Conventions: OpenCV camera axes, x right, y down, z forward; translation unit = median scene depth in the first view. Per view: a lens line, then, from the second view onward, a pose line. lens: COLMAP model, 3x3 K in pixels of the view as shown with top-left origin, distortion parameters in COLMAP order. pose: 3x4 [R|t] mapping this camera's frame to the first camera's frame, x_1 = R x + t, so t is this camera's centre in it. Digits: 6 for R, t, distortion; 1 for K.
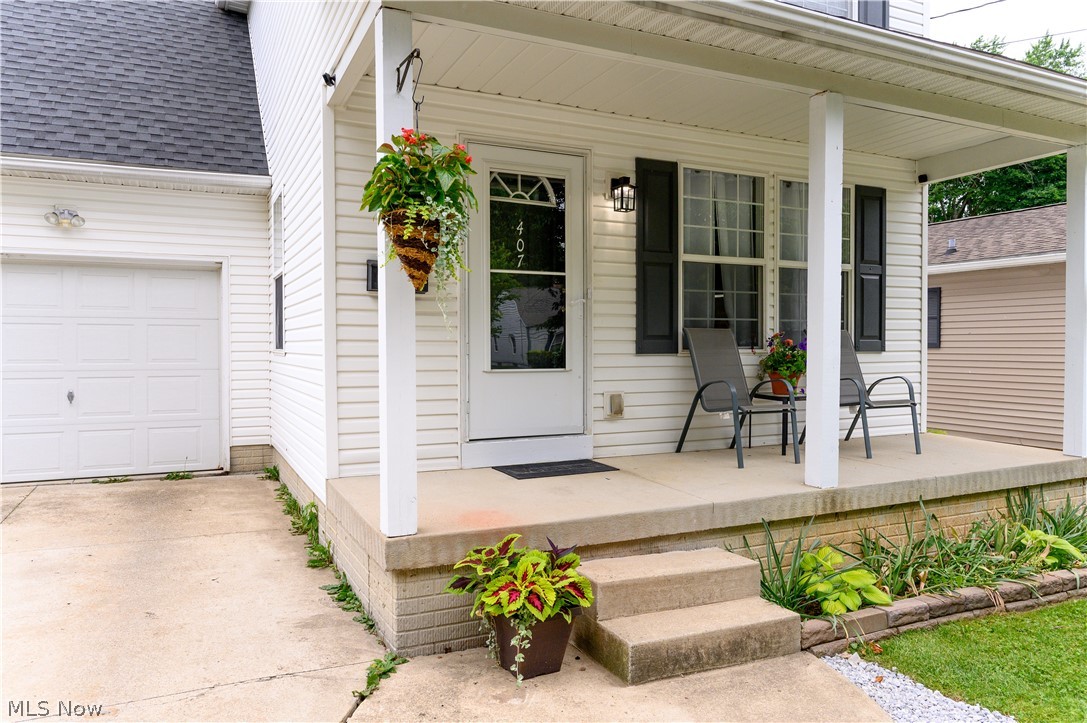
lens RADIAL K [[714.8, 0, 543.5], [0, 714.8, 361.5], [0, 0, 1]] dist [-0.003884, -0.001182]
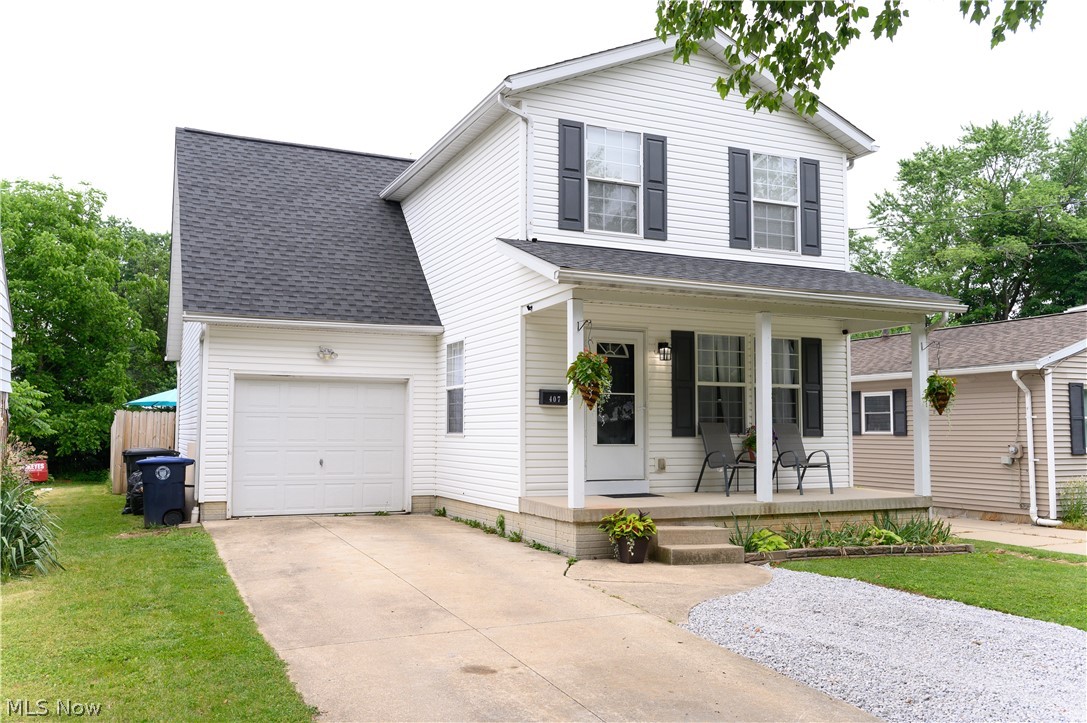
lens RADIAL K [[874.9, 0, 539.4], [0, 874.9, 388.0], [0, 0, 1]] dist [0.003778, 0.001852]
pose [[0.999867, 0.003397, -0.015978, -0.176254], [-0.004569, 0.997257, -0.073880, 0.032175], [0.015683, 0.073943, 0.997139, -1.257808]]
